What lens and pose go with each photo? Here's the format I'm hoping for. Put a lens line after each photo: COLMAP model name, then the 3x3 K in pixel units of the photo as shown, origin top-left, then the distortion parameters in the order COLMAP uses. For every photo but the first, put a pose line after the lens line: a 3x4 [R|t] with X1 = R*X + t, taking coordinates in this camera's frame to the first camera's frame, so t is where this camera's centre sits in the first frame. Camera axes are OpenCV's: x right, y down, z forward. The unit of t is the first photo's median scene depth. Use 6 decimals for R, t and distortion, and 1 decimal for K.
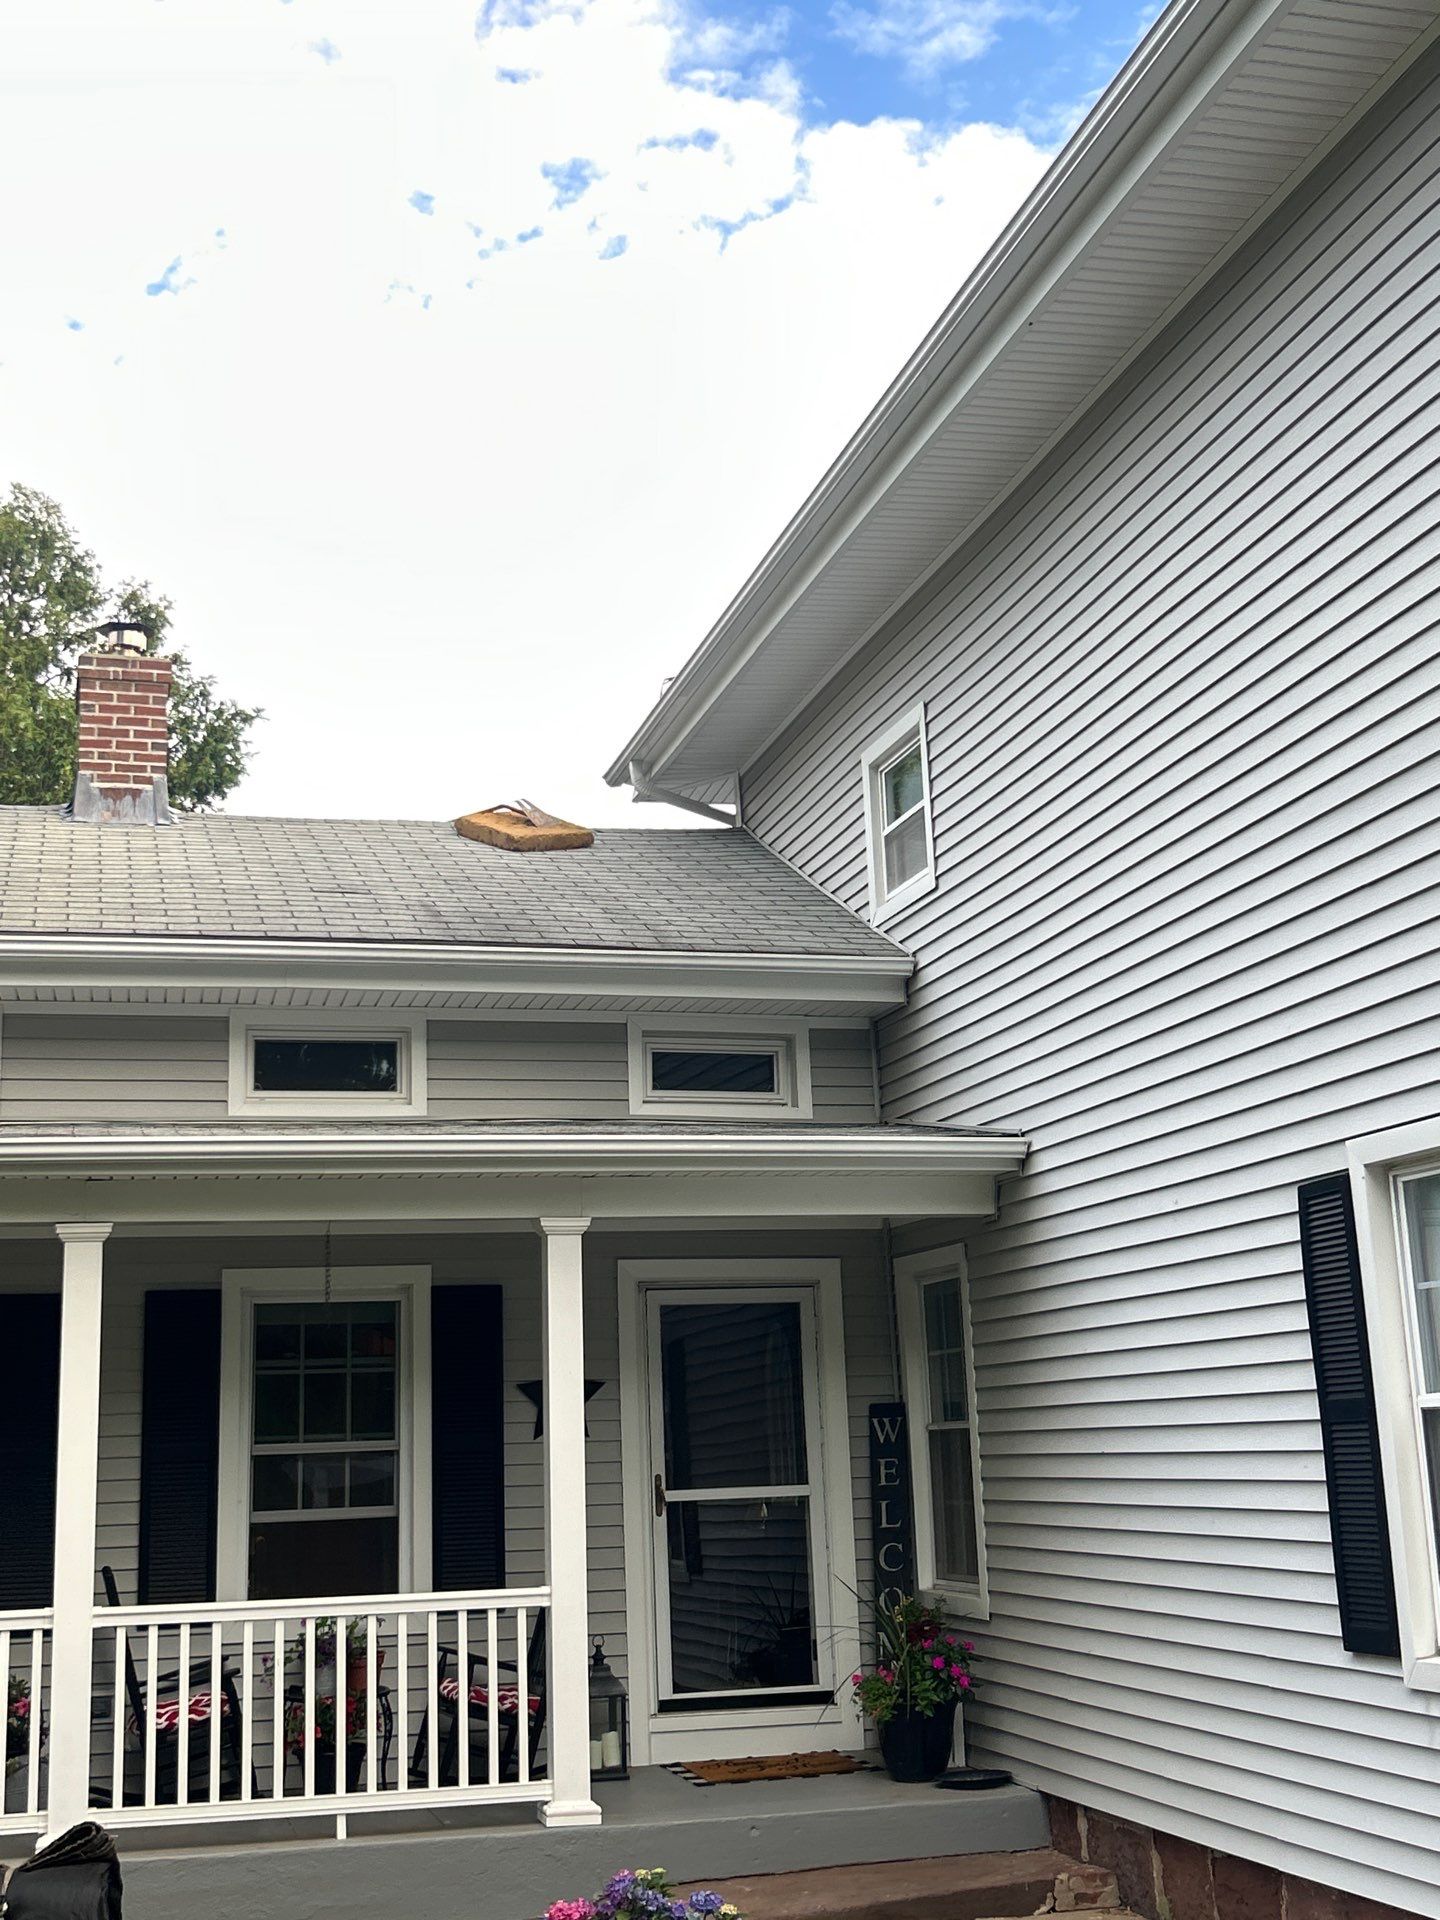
lens RADIAL K [[2321.5, 0, 712.4], [0, 2321.5, 926.5], [0, 0, 1]] dist [0.065686, 0.000000]
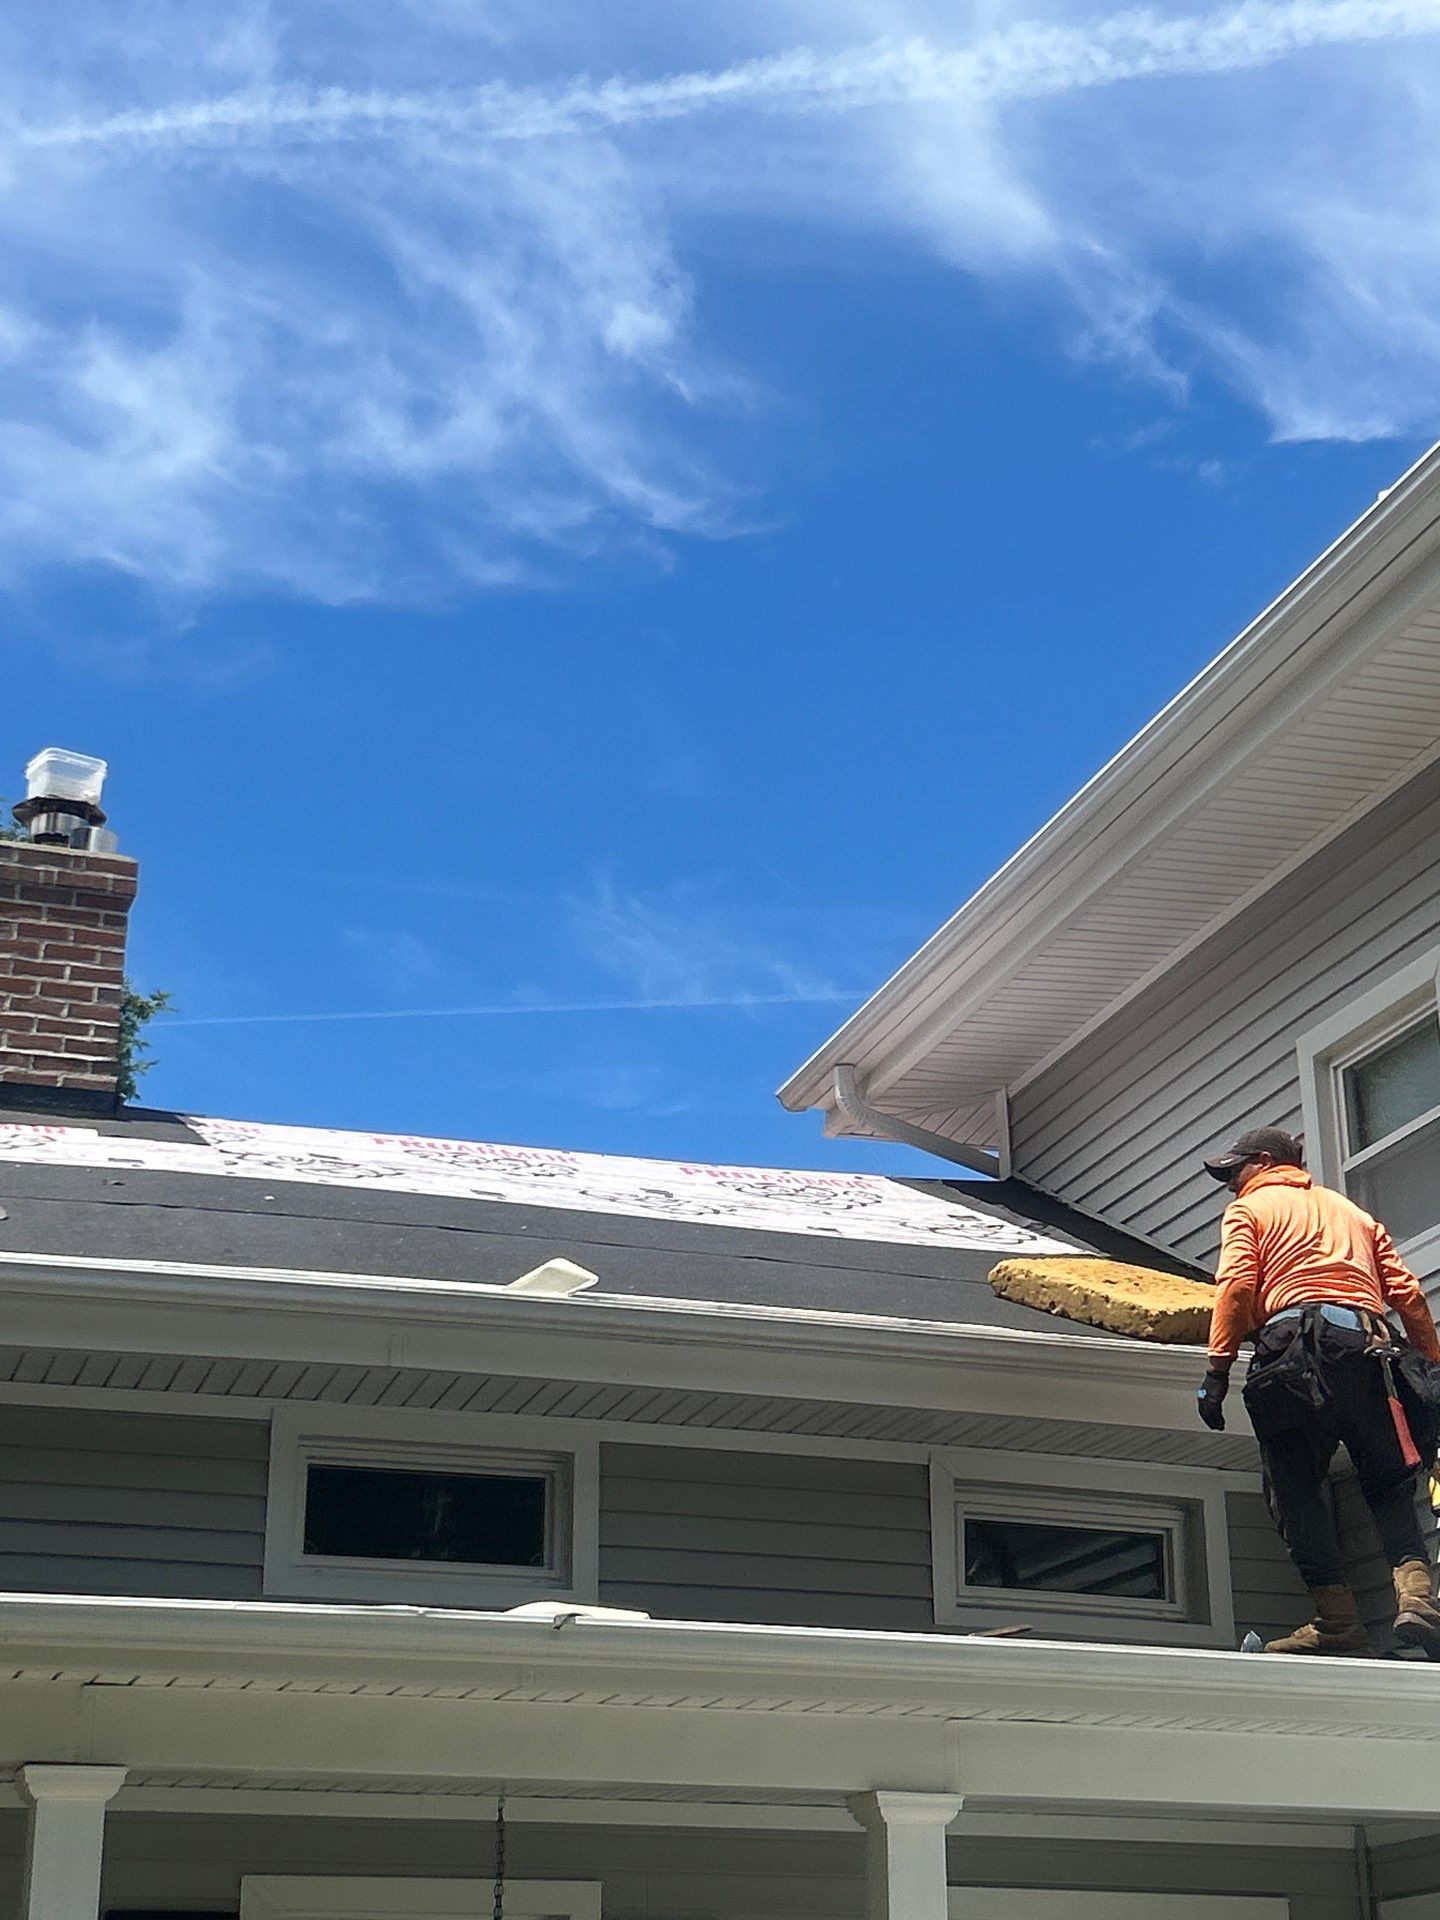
lens RADIAL K [[3176.9, 0, 708.7], [0, 3176.9, 925.8], [0, 0, 1]] dist [0.092595, 0.000000]
pose [[0.997820, 0.046430, 0.046901, -0.120523], [-0.038260, 0.986023, -0.162159, 0.035052], [-0.053774, 0.160011, 0.985649, 0.161389]]
